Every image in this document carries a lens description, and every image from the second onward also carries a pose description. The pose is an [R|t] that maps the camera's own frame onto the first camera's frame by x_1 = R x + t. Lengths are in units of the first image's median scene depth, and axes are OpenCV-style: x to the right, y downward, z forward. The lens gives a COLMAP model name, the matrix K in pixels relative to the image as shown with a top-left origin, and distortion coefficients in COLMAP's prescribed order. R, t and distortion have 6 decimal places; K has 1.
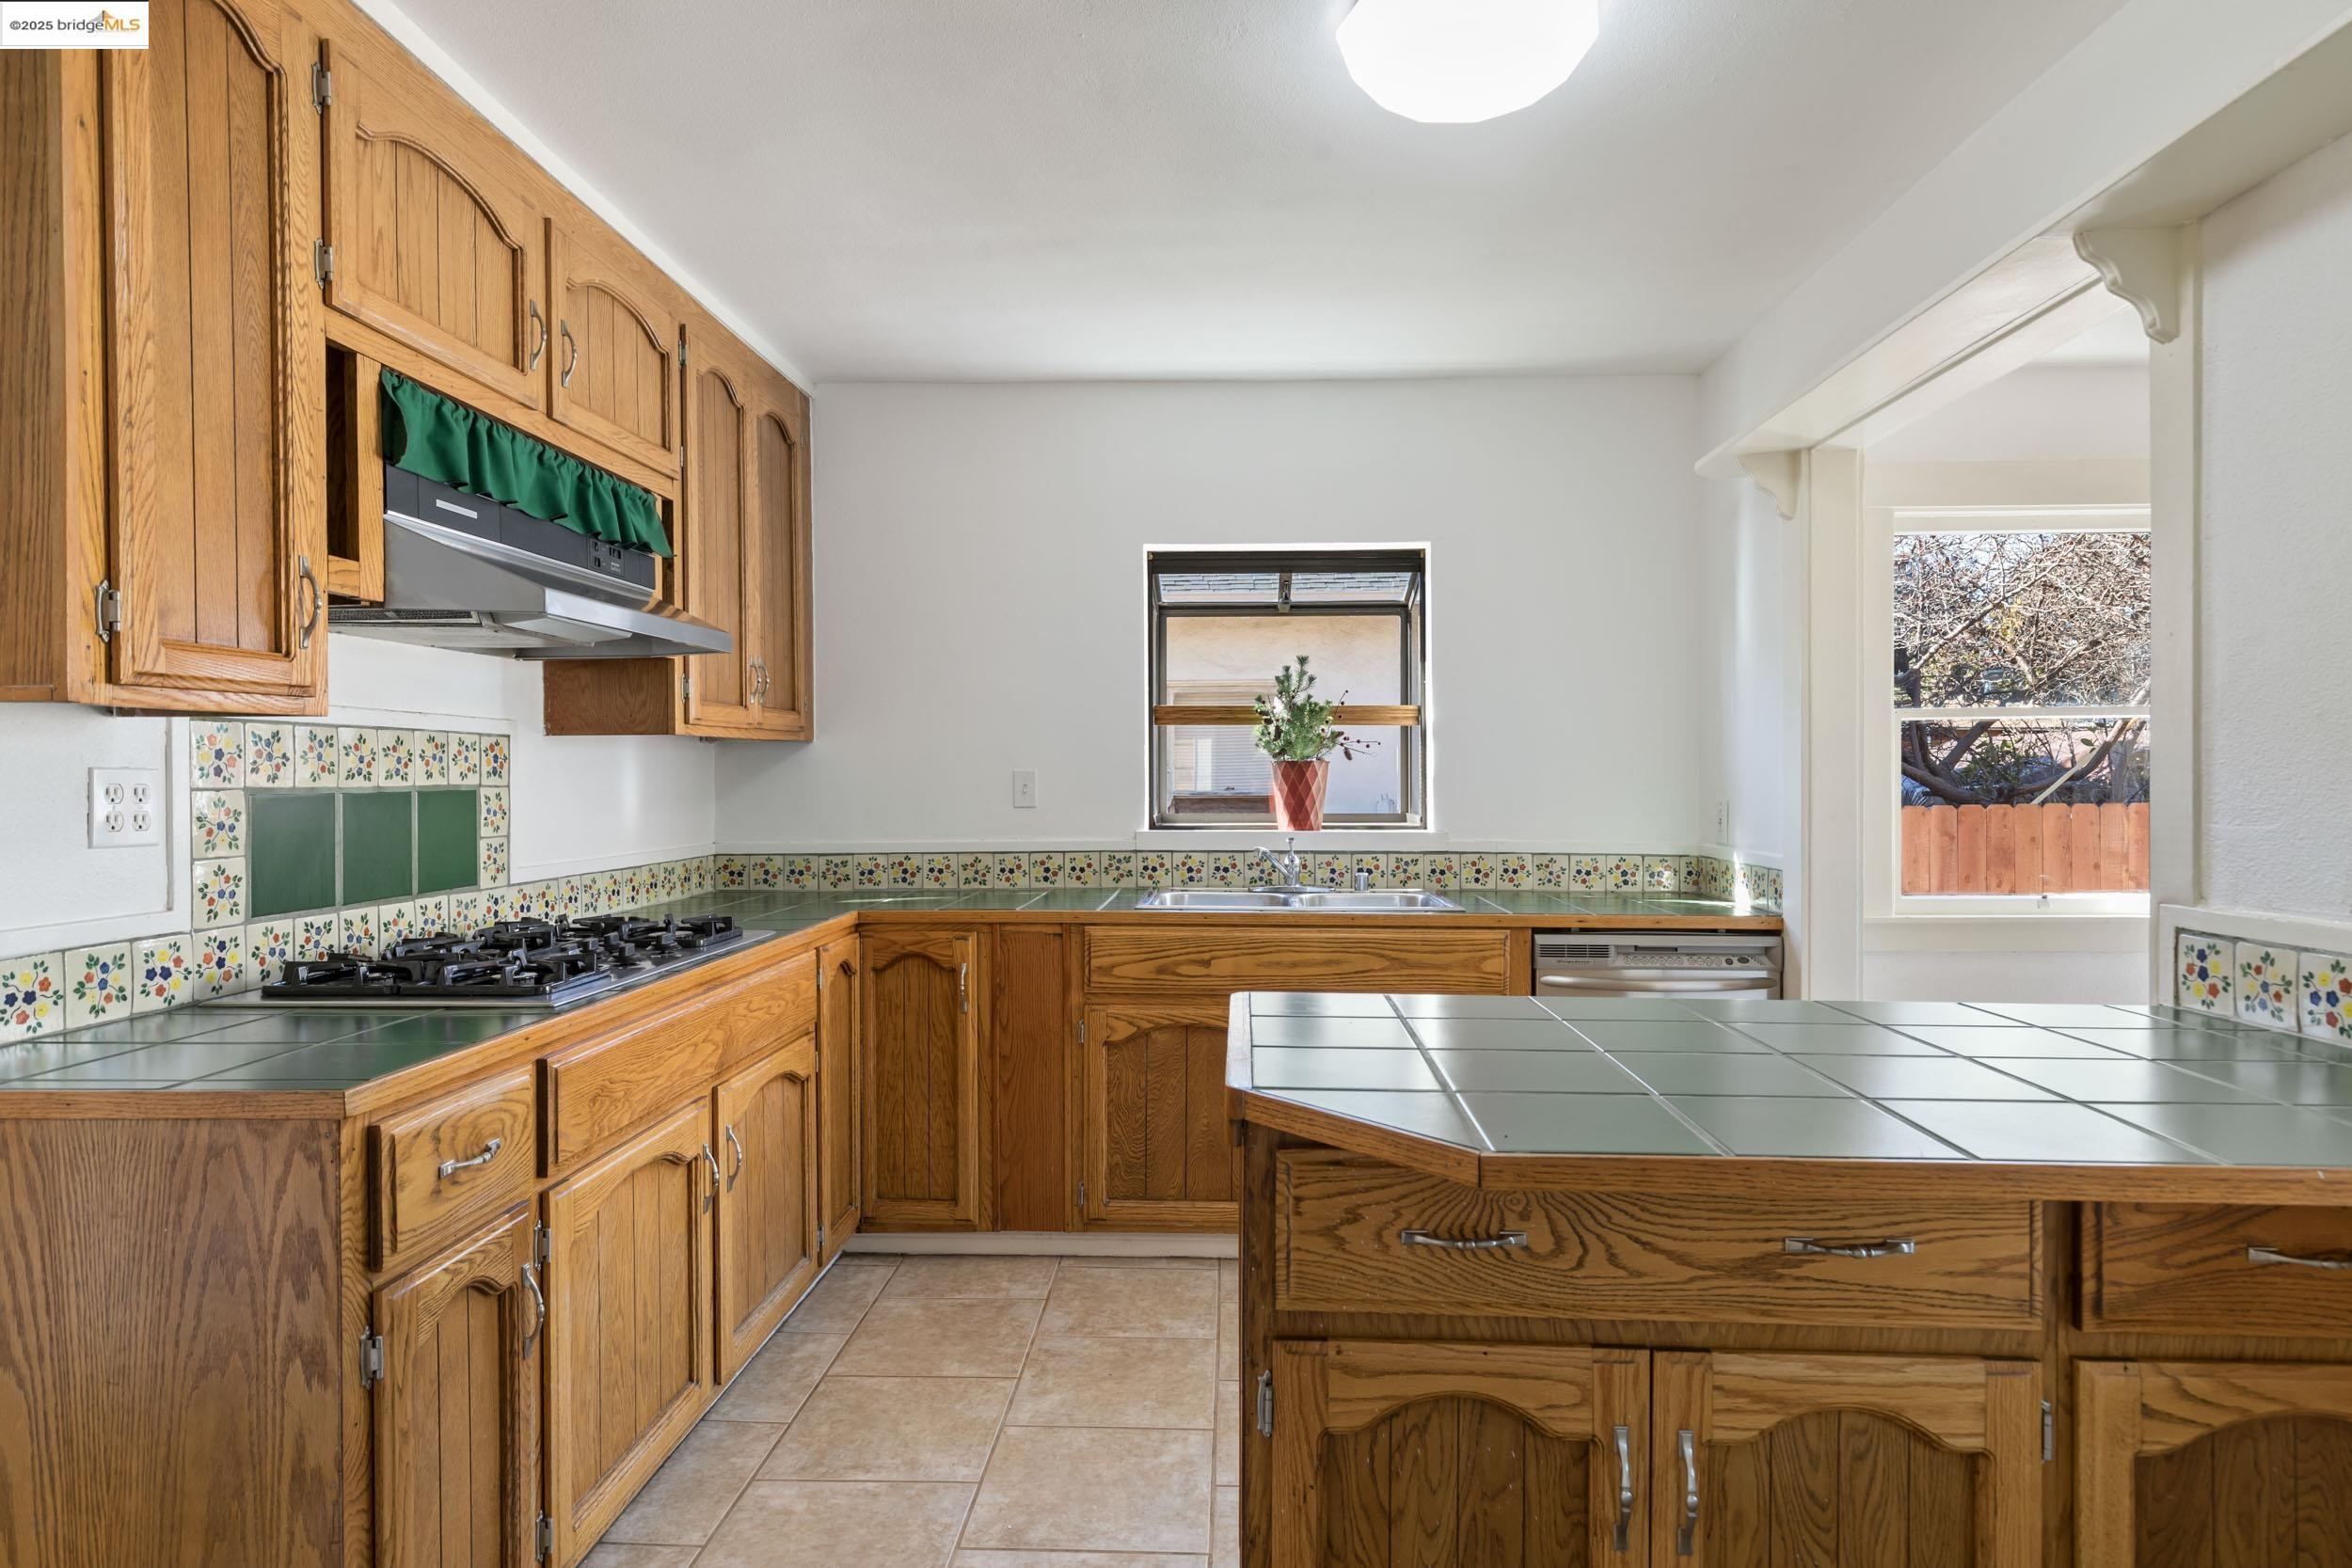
lens RADIAL K [[1299.2, 0, 1196.3], [0, 1299.2, 782.7], [0, 0, 1]] dist [0.006594, 0.000650]
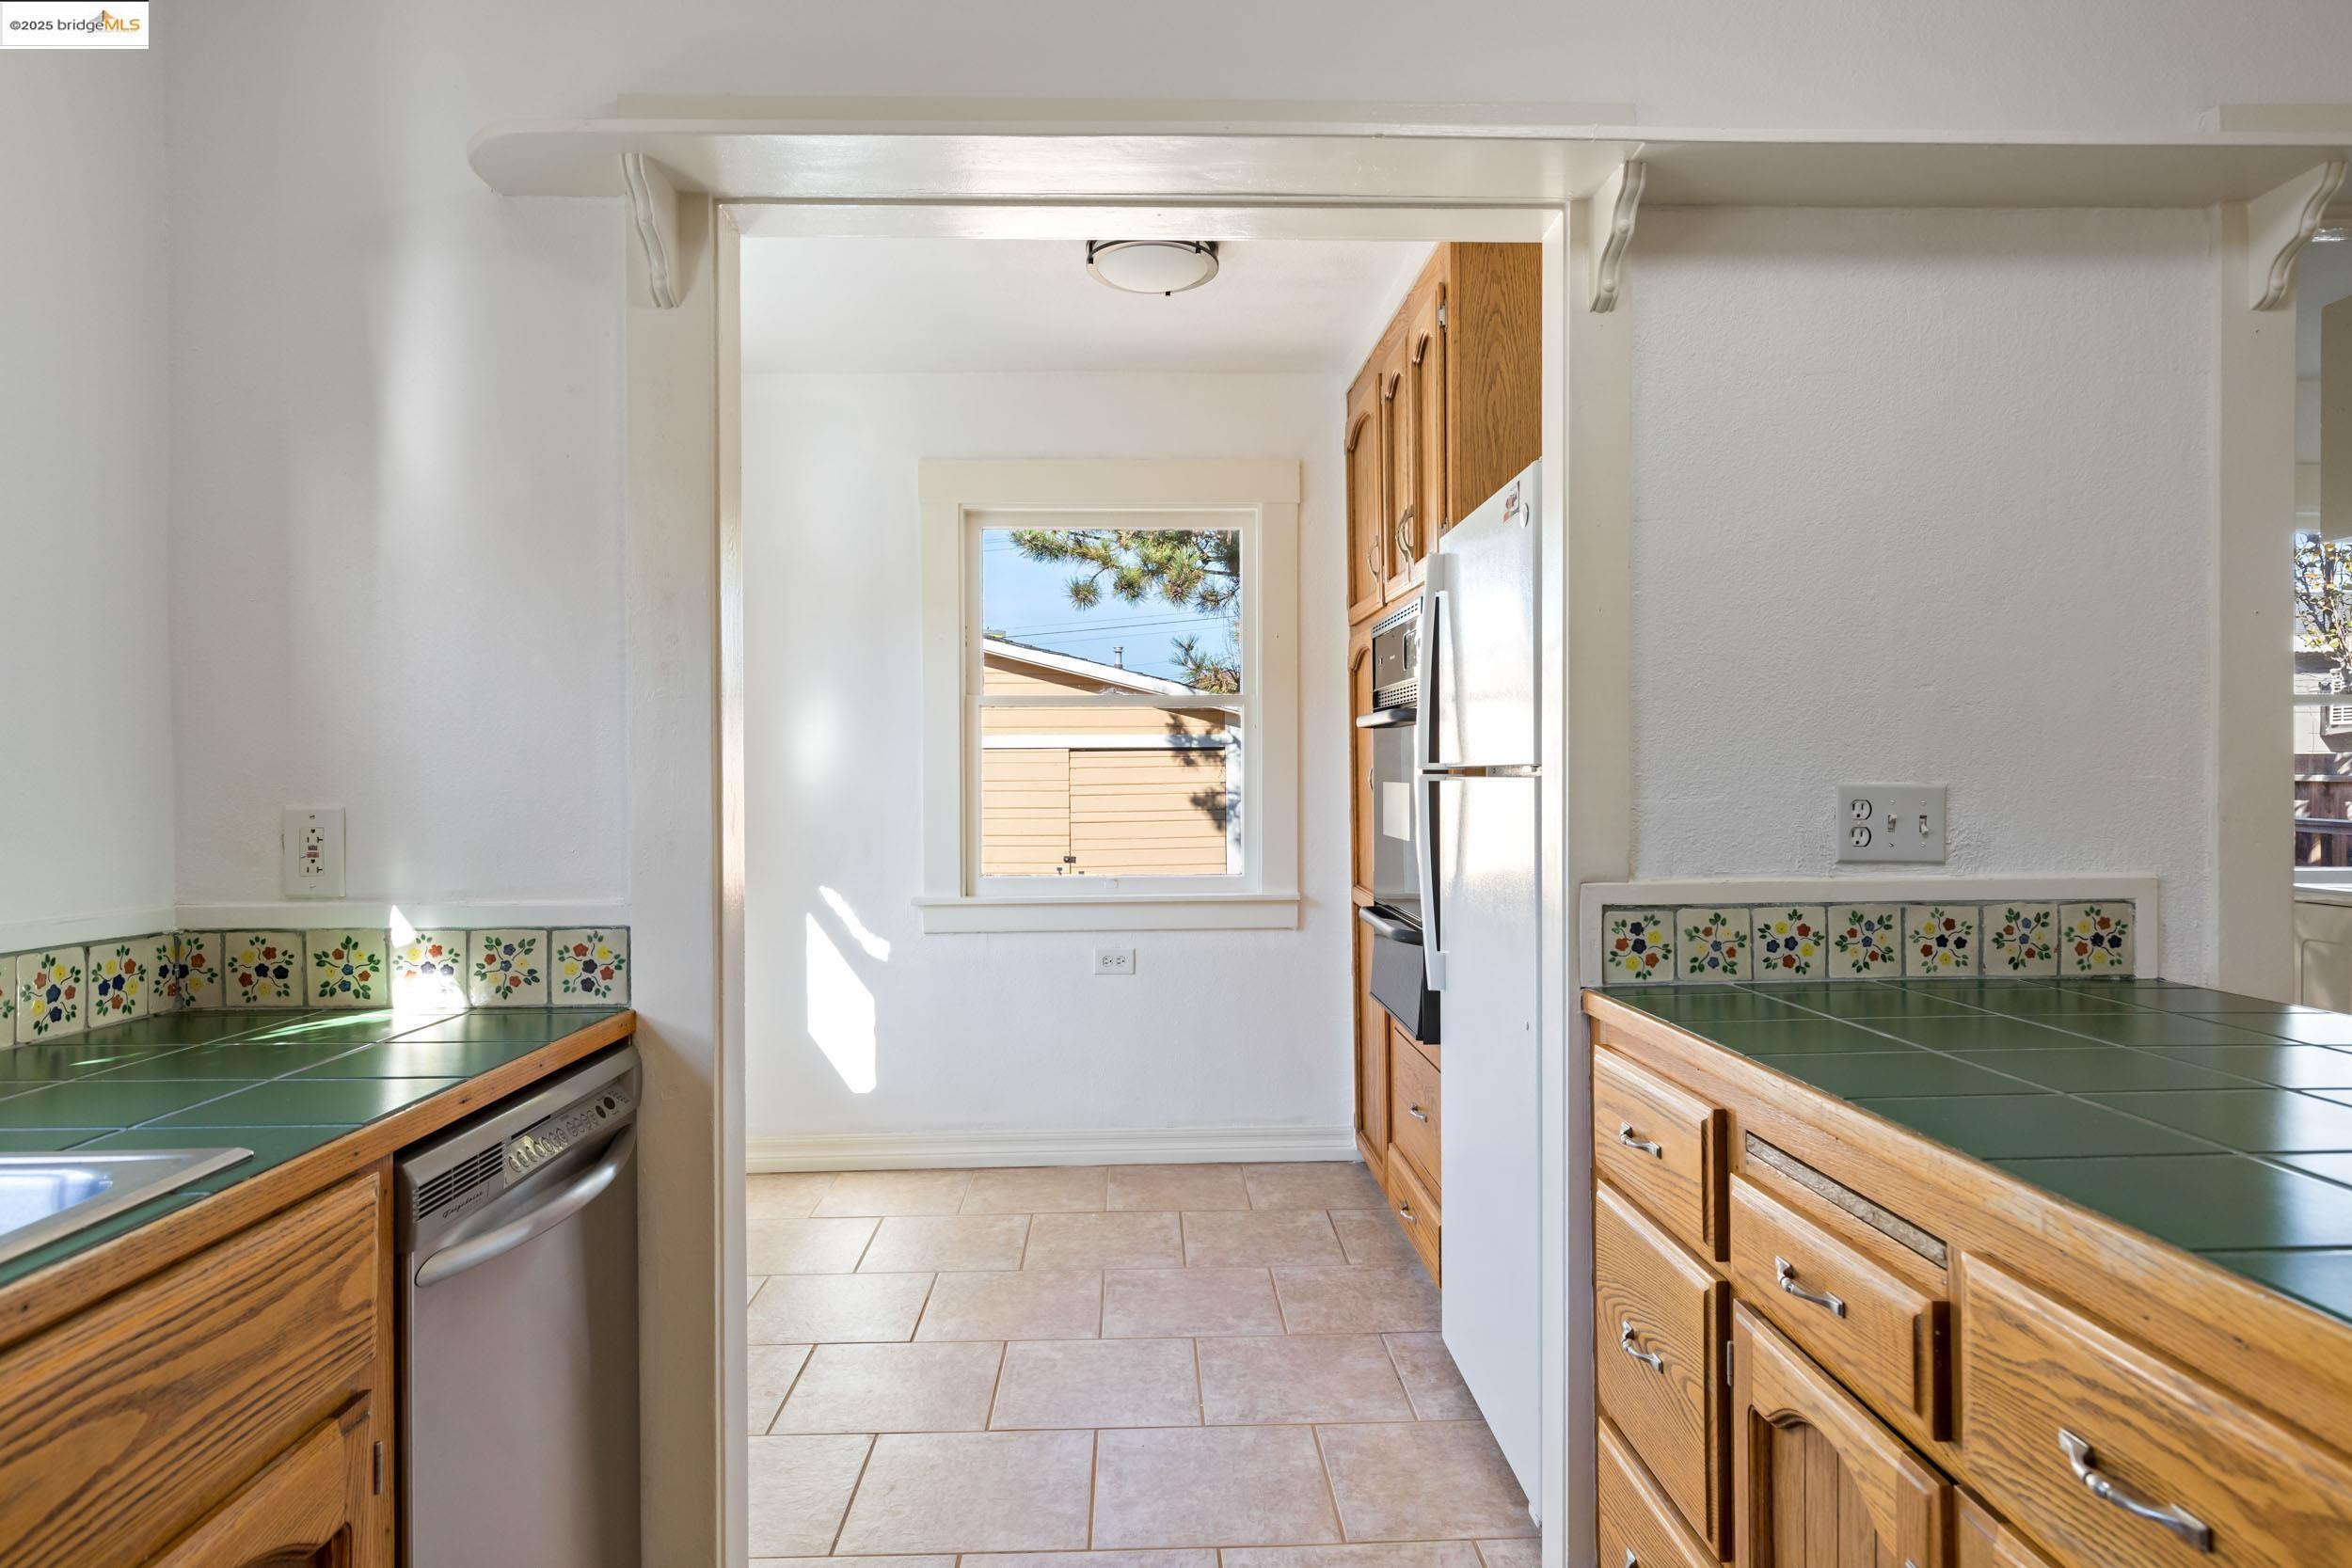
lens RADIAL K [[1373.7, 0, 1185.9], [0, 1373.7, 782.1], [0, 0, 1]] dist [0.004968, 0.000800]
pose [[-0.070942, 0.000713, 0.997480, -0.180545], [0.010435, 0.999946, 0.000028, 0.009128], [-0.997426, 0.010410, -0.070946, 0.931565]]
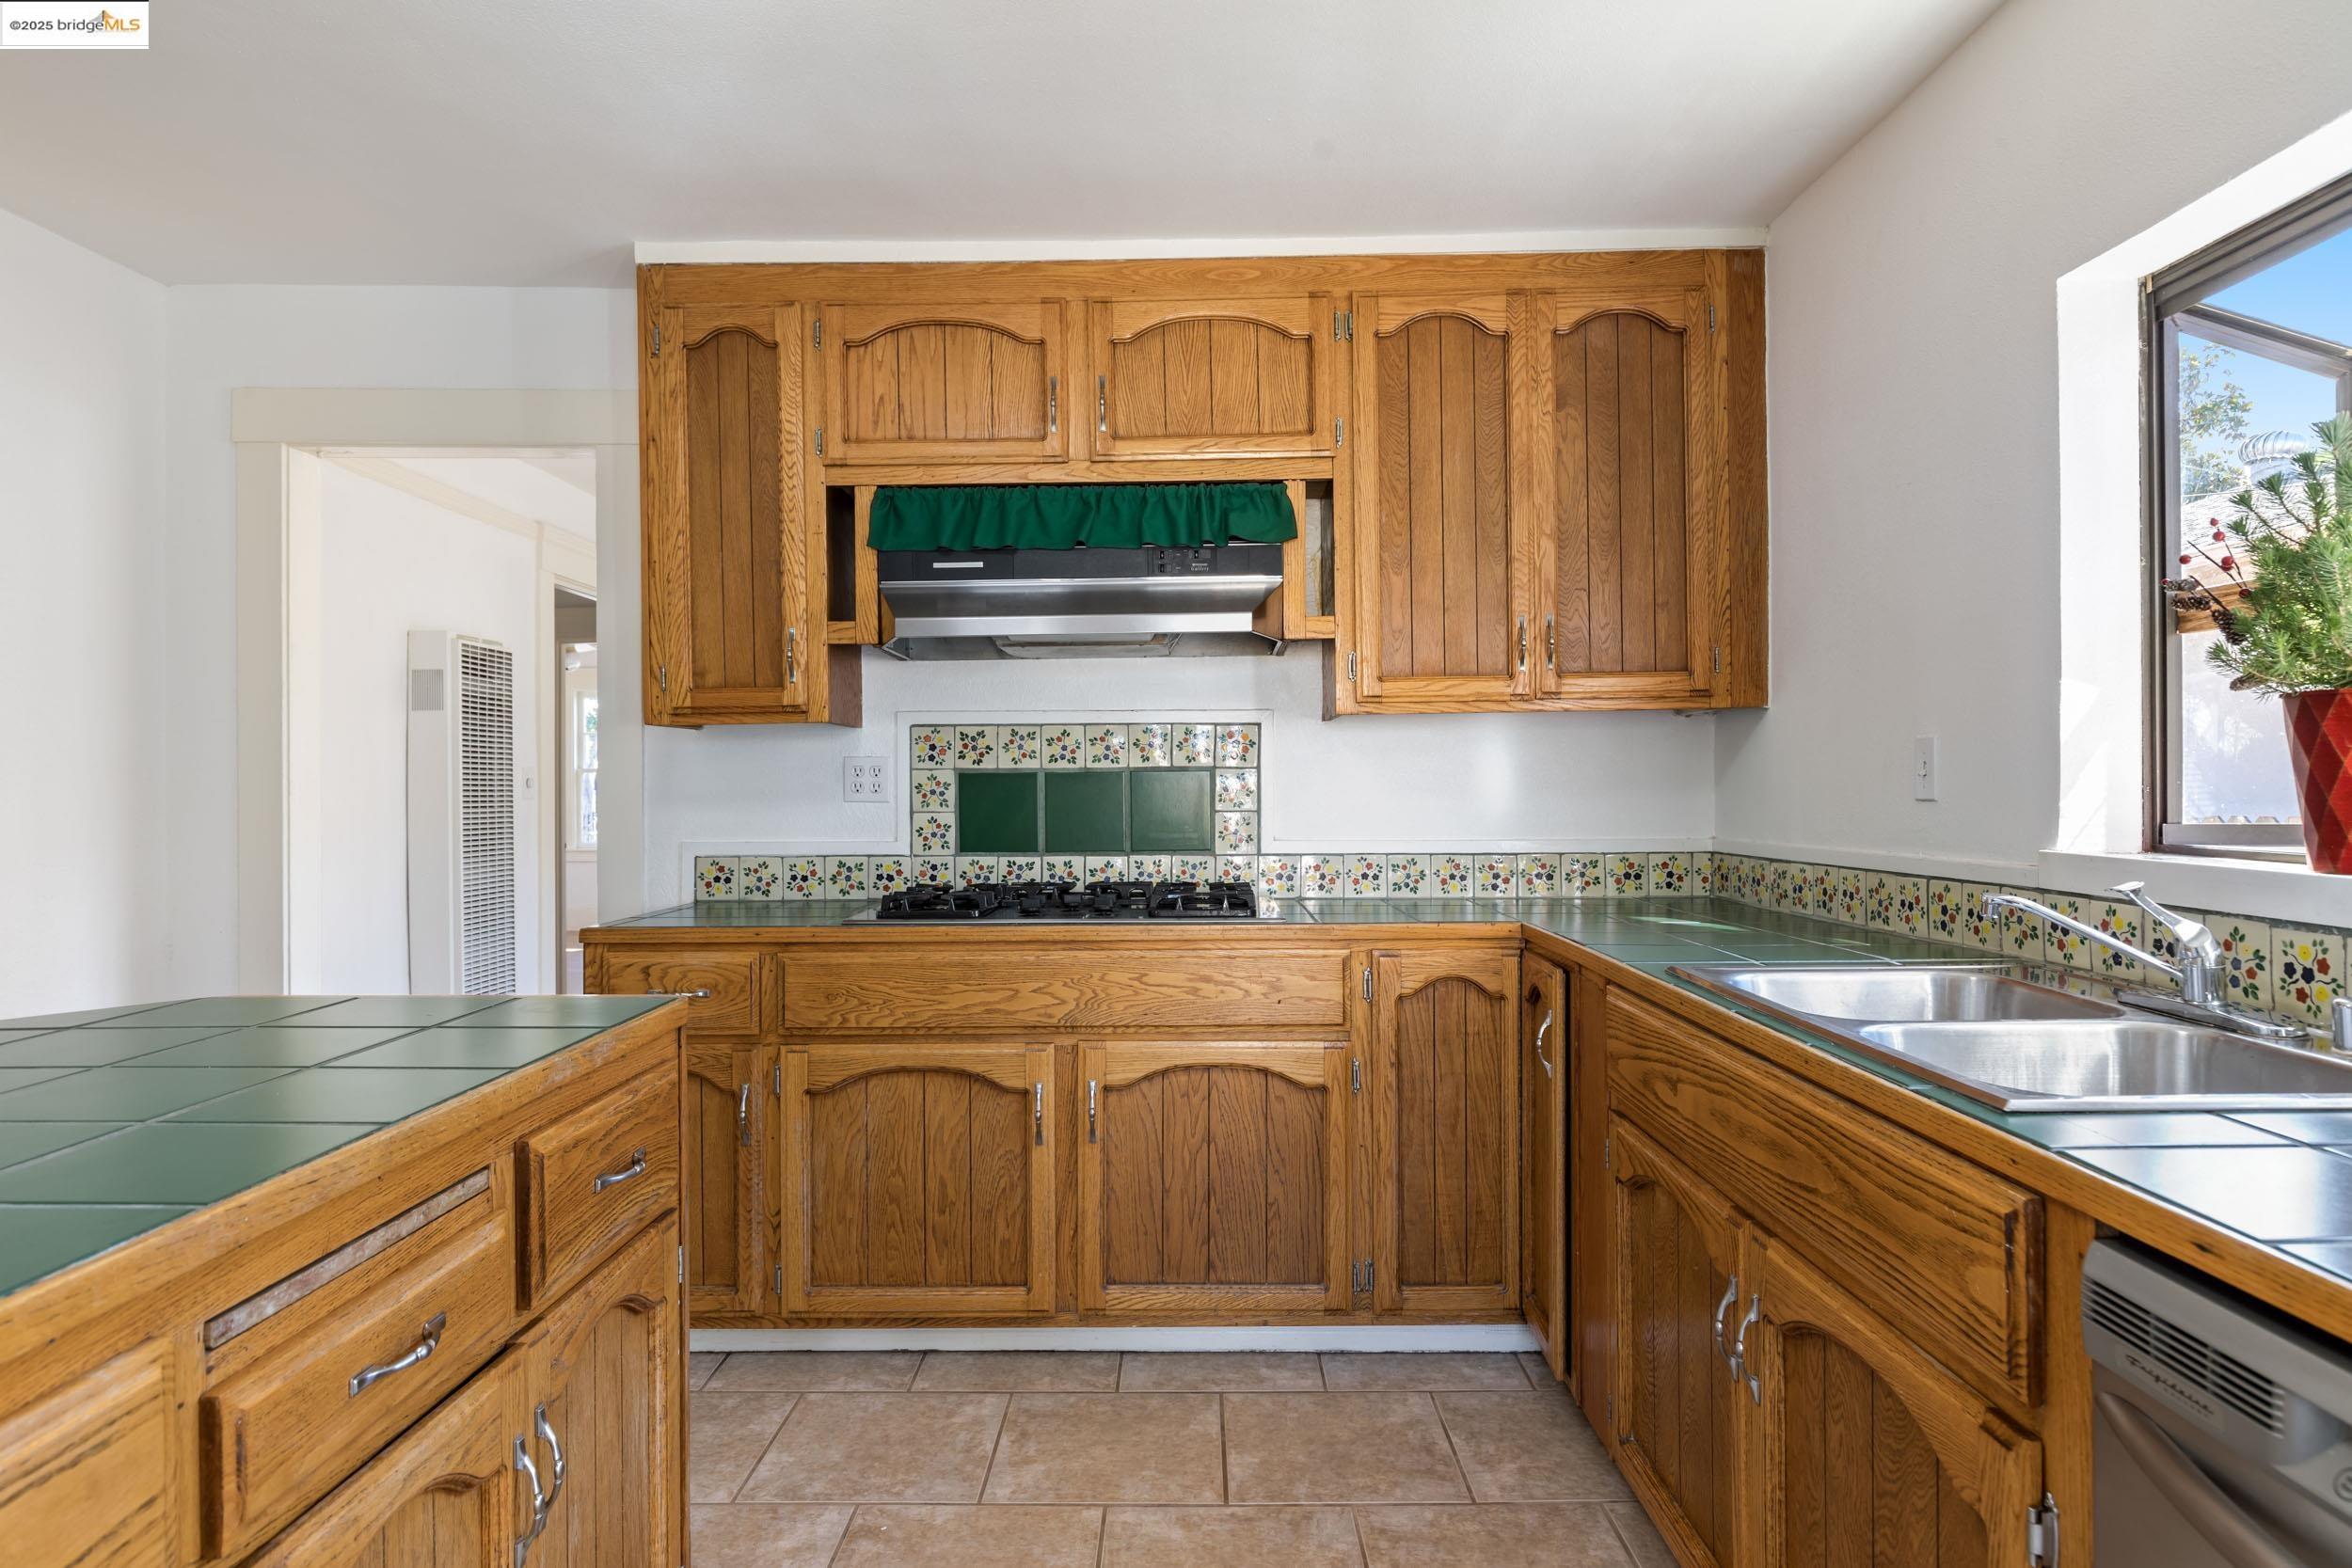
lens RADIAL K [[1351.6, 0, 1200.5], [0, 1351.6, 781.1], [0, 0, 1]] dist [0.003325, 0.000299]
pose [[0.035779, 0.001922, -0.999358, 0.658988], [0.001046, 0.999998, 0.001960, 0.012029], [0.999359, -0.001115, 0.035777, 0.911715]]
